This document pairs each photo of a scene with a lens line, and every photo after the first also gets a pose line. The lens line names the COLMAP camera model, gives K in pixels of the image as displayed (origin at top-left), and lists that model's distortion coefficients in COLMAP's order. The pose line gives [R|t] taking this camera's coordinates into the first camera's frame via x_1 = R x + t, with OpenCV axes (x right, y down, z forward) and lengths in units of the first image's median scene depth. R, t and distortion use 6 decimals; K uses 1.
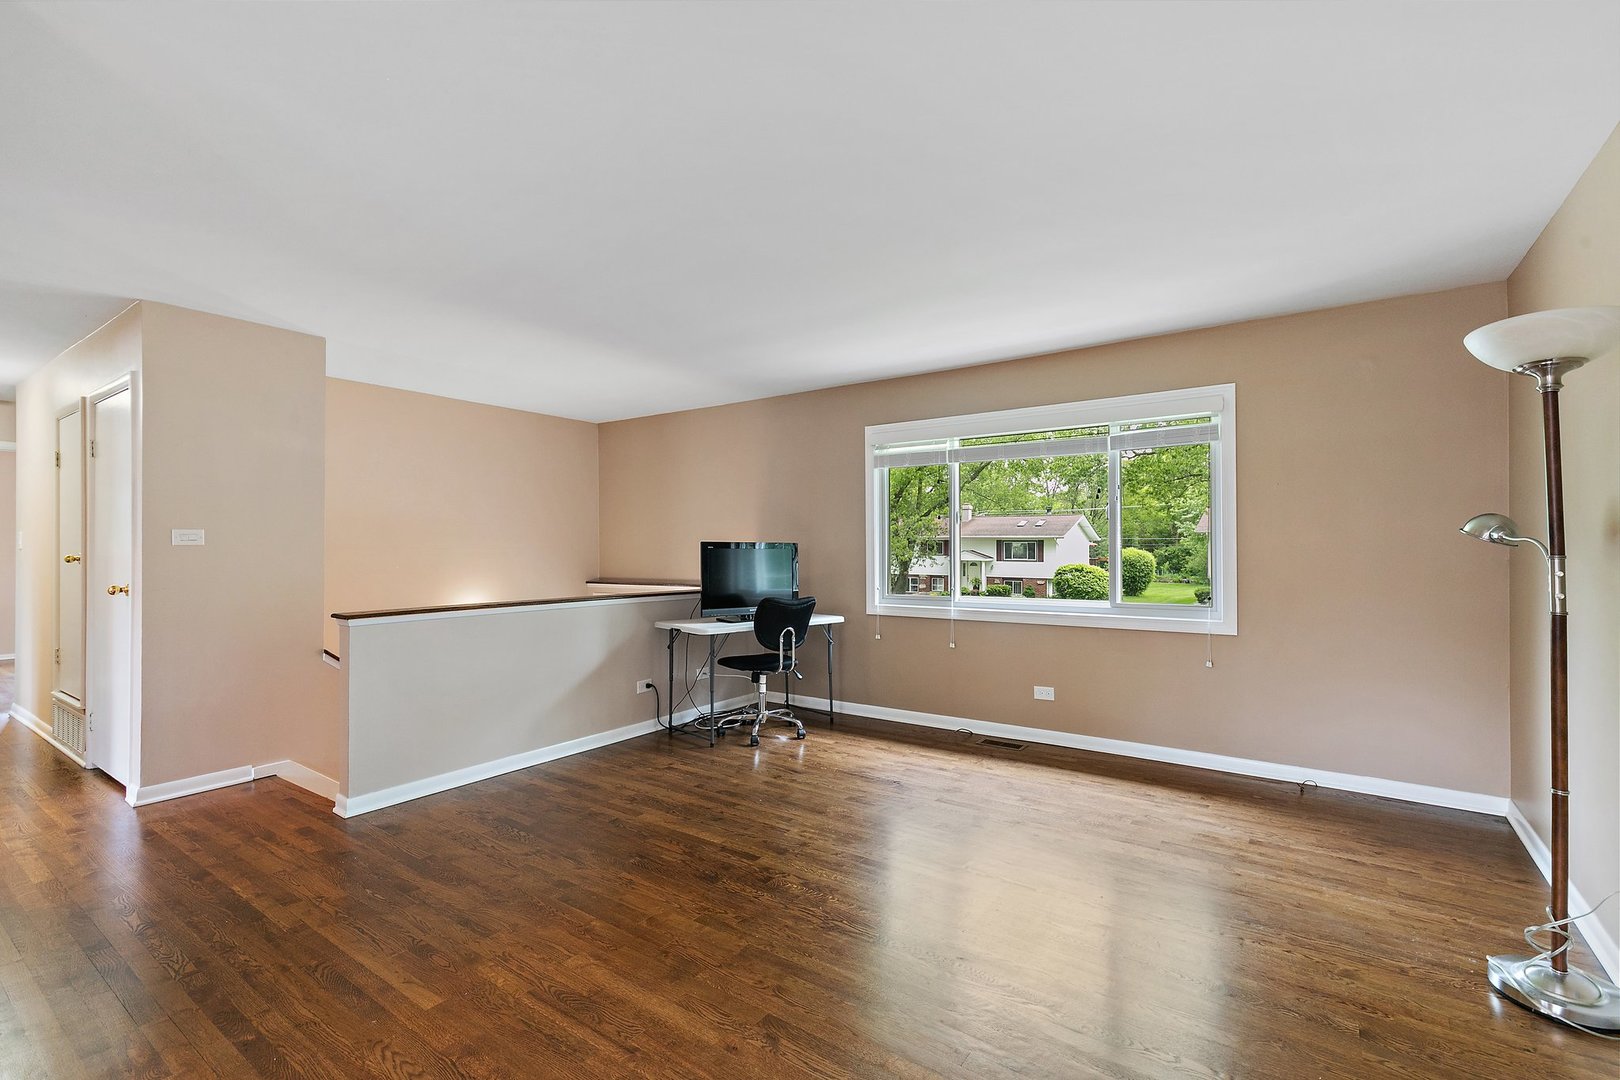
lens RADIAL K [[730.9, 0, 801.4], [0, 730.9, 542.8], [0, 0, 1]] dist [0.007824, -0.000309]
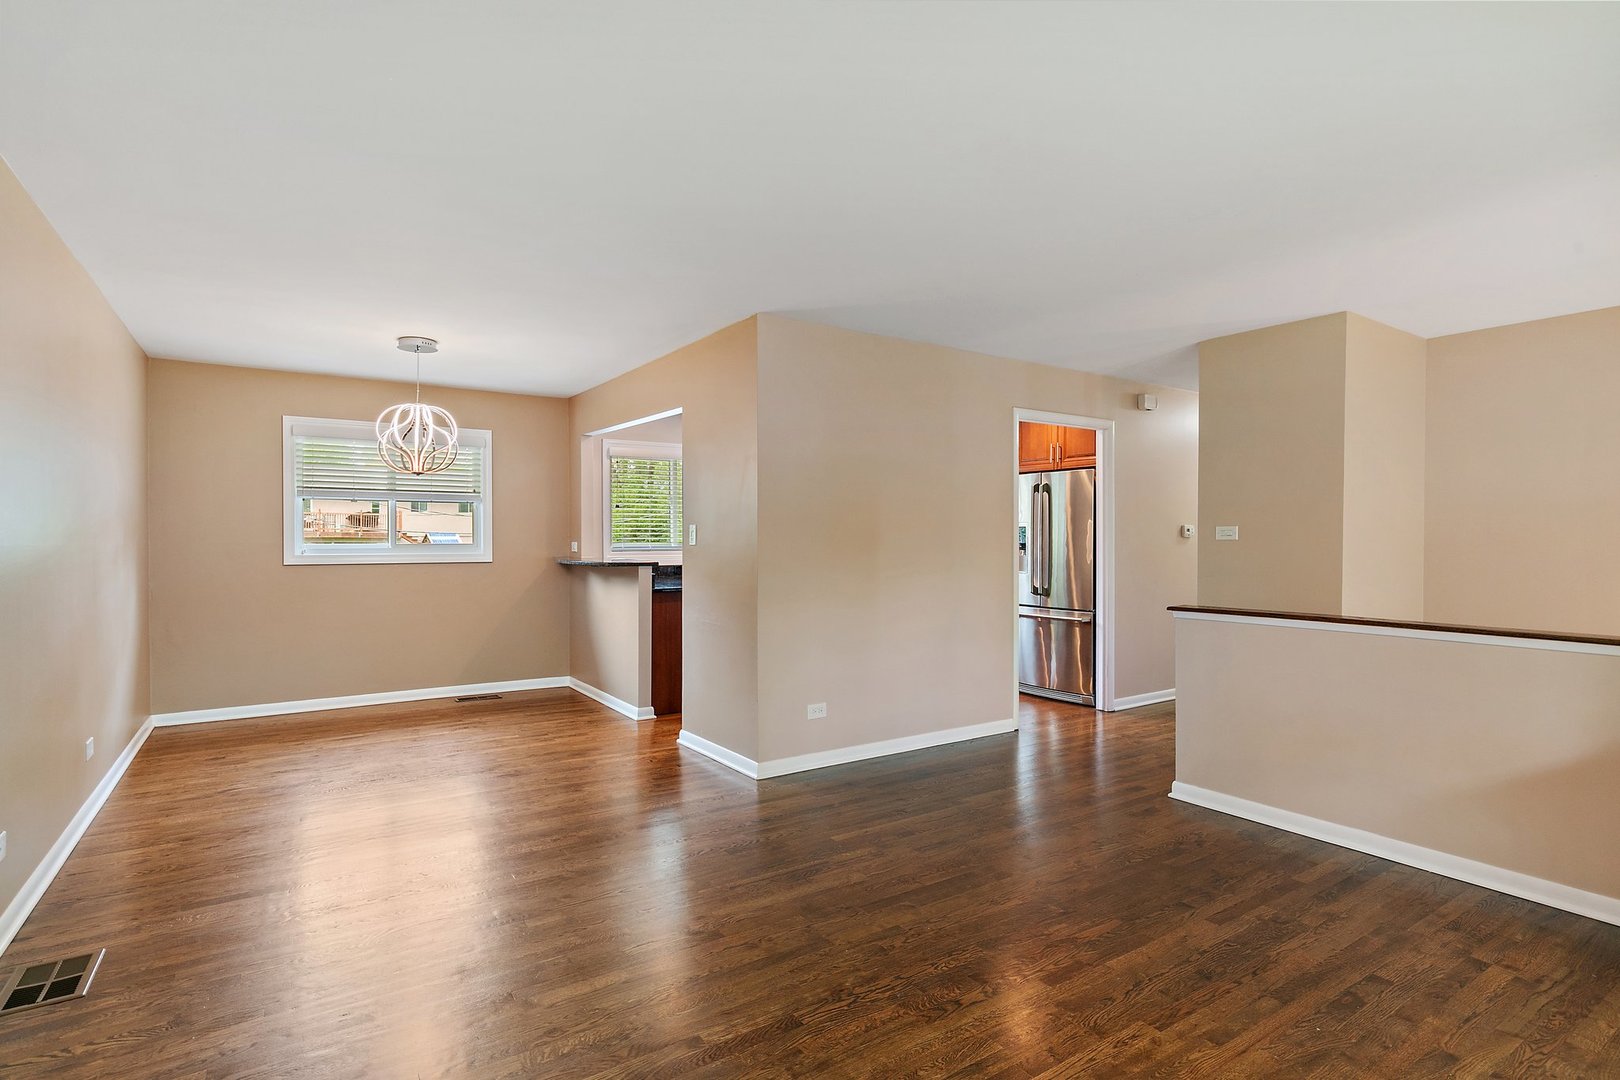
lens RADIAL K [[809.7, 0, 812.7], [0, 809.7, 539.5], [0, 0, 1]] dist [0.006109, 0.000749]
pose [[-0.347018, 0.004338, -0.937848, 0.610062], [0.003645, 0.999988, 0.003277, -0.002705], [0.937851, -0.002281, -0.347030, 0.854152]]
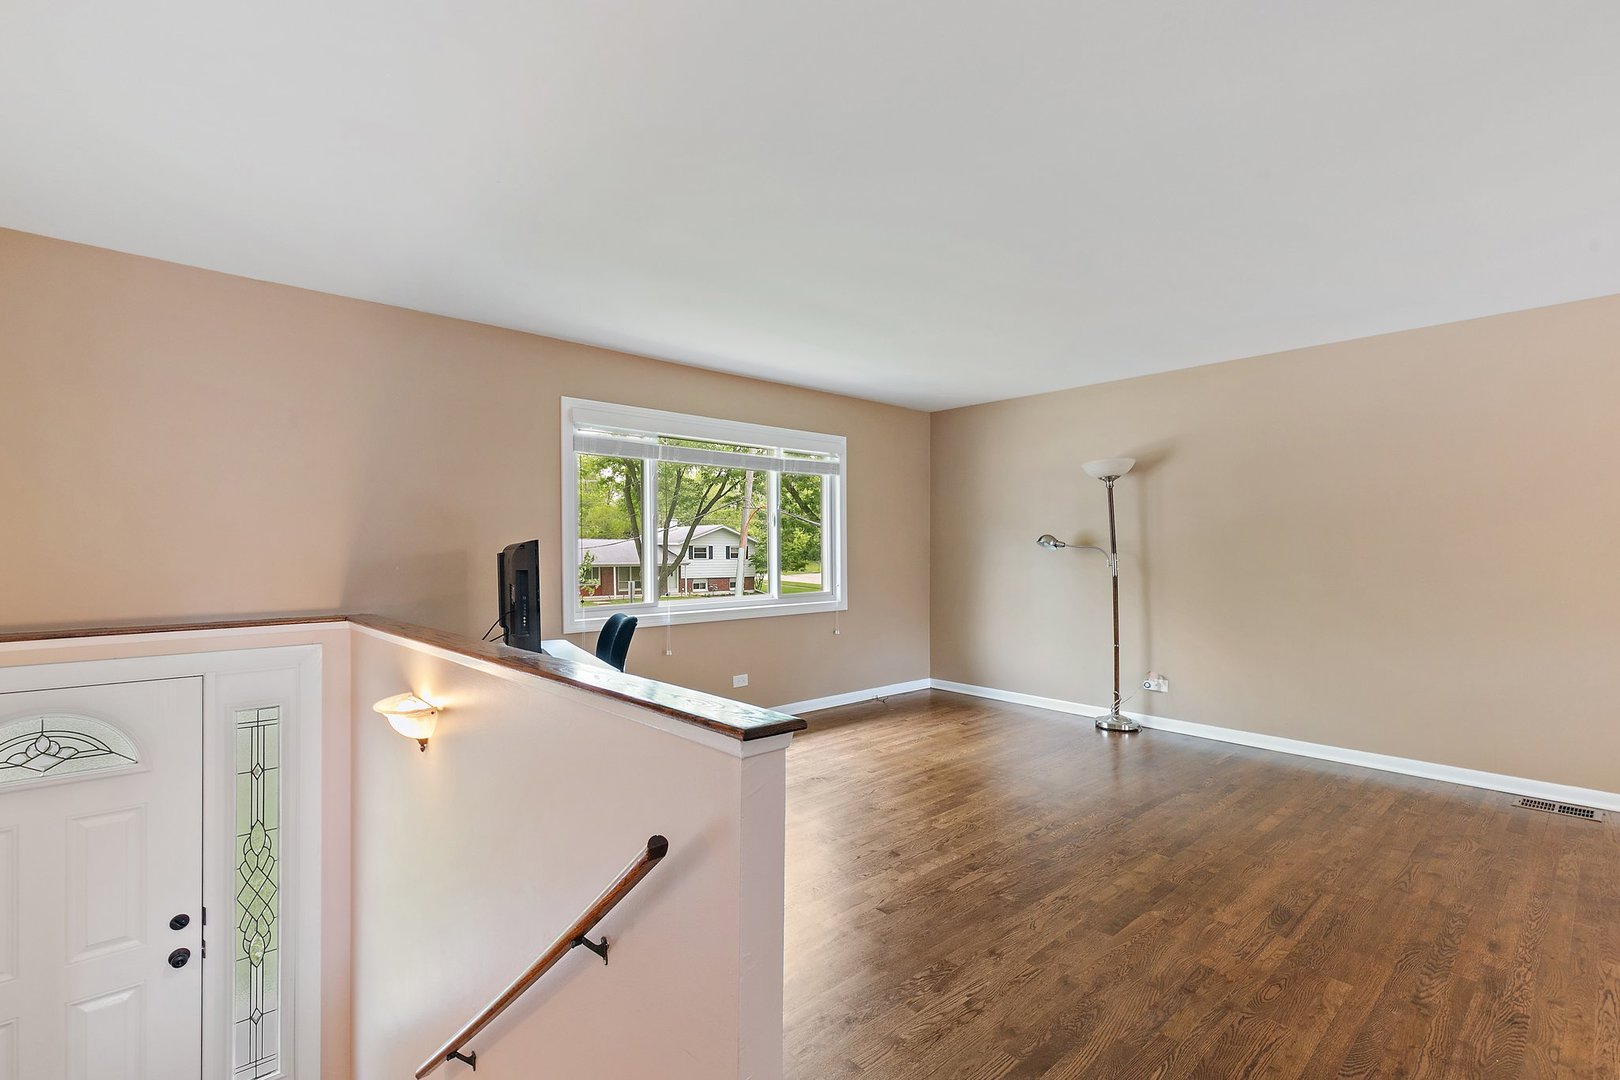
lens RADIAL K [[730.9, 0, 817.5], [0, 730.9, 544.8], [0, 0, 1]] dist [0.007824, -0.000309]
pose [[0.195594, 0.008213, 0.980651, -0.929522], [-0.006489, 0.999954, -0.007081, 0.007660], [-0.980664, -0.004979, 0.195638, 0.845669]]
